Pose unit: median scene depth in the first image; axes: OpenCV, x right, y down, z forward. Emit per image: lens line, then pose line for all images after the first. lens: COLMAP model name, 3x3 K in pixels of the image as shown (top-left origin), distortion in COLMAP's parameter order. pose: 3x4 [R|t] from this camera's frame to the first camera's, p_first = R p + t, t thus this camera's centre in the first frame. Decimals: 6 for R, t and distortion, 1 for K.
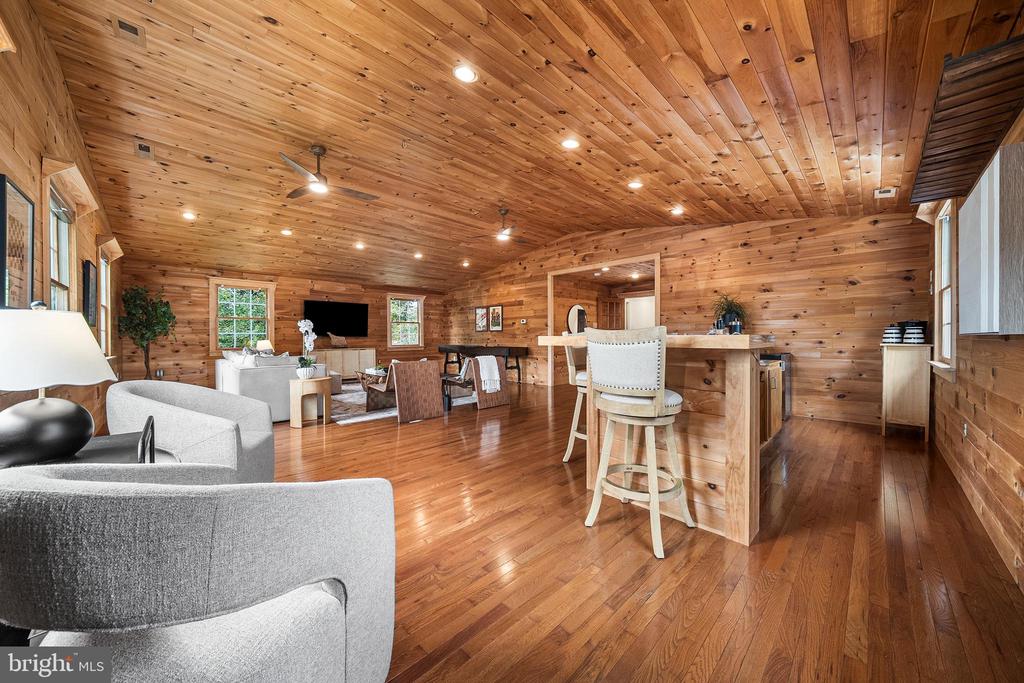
lens RADIAL K [[352.3, 0, 514.3], [0, 352.3, 338.4], [0, 0, 1]] dist [-0.000818, -0.000034]
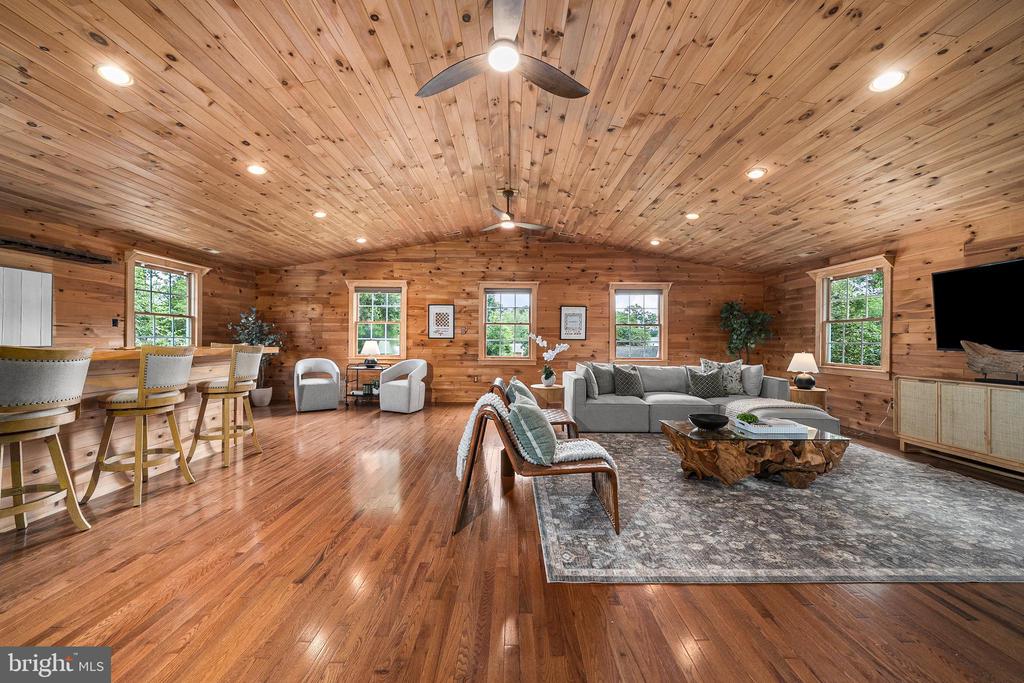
lens RADIAL K [[352.3, 0, 509.8], [0, 352.3, 342.2], [0, 0, 1]] dist [-0.000818, -0.000034]
pose [[-0.709567, -0.000841, -0.704637, 0.123727], [-0.004904, 0.999981, 0.003745, -0.011797], [0.704621, 0.006113, -0.709558, 0.792543]]
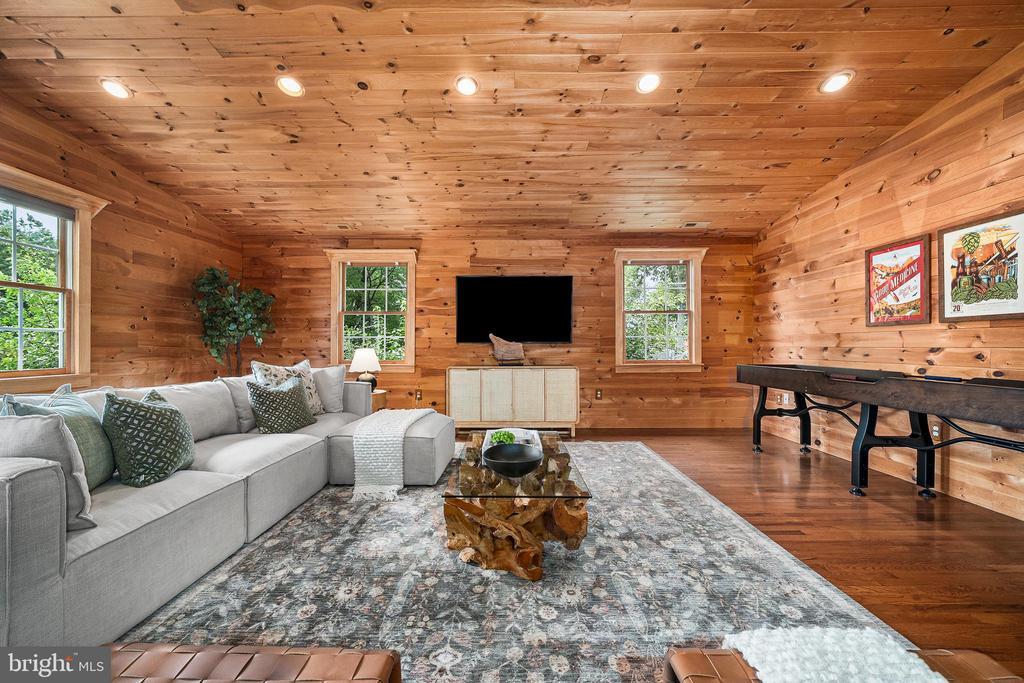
lens RADIAL K [[383.1, 0, 507.9], [0, 383.1, 347.6], [0, 0, 1]] dist [-0.003169, -0.000072]
pose [[0.701672, 0.005274, -0.712480, -0.094352], [-0.003262, 0.999986, 0.004190, 0.000233], [0.712492, -0.000616, 0.701680, 0.541824]]
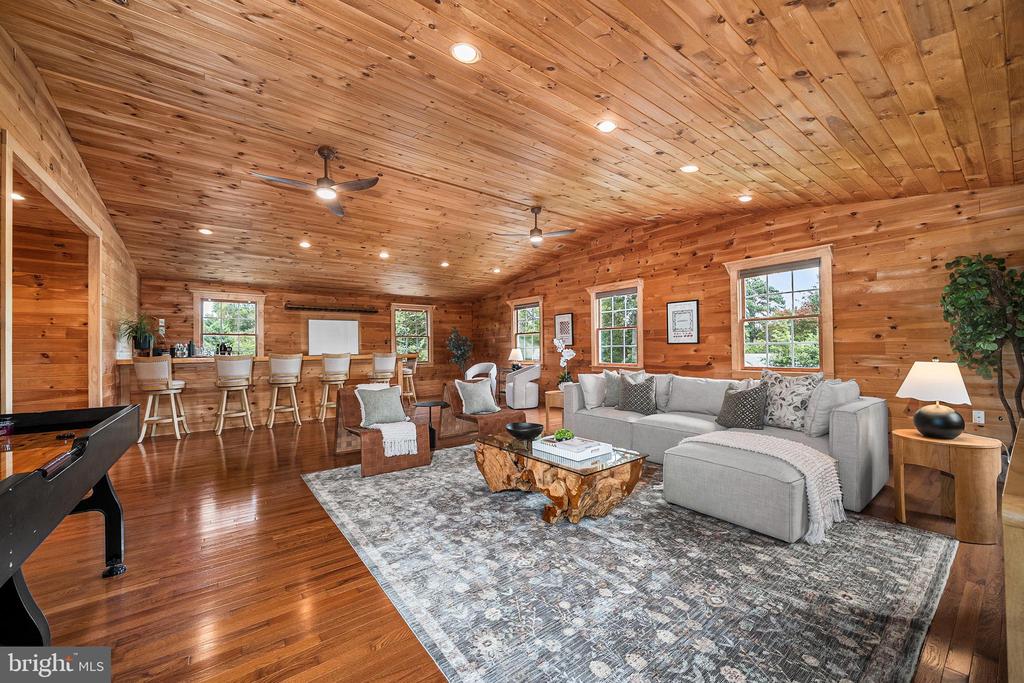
lens RADIAL K [[383.1, 0, 511.4], [0, 383.1, 346.6], [0, 0, 1]] dist [-0.003169, -0.000072]
pose [[-0.991538, 0.015925, 0.128836, -0.278211], [0.014940, 0.999851, -0.008608, -0.008455], [-0.128954, -0.006610, -0.991629, 1.026207]]
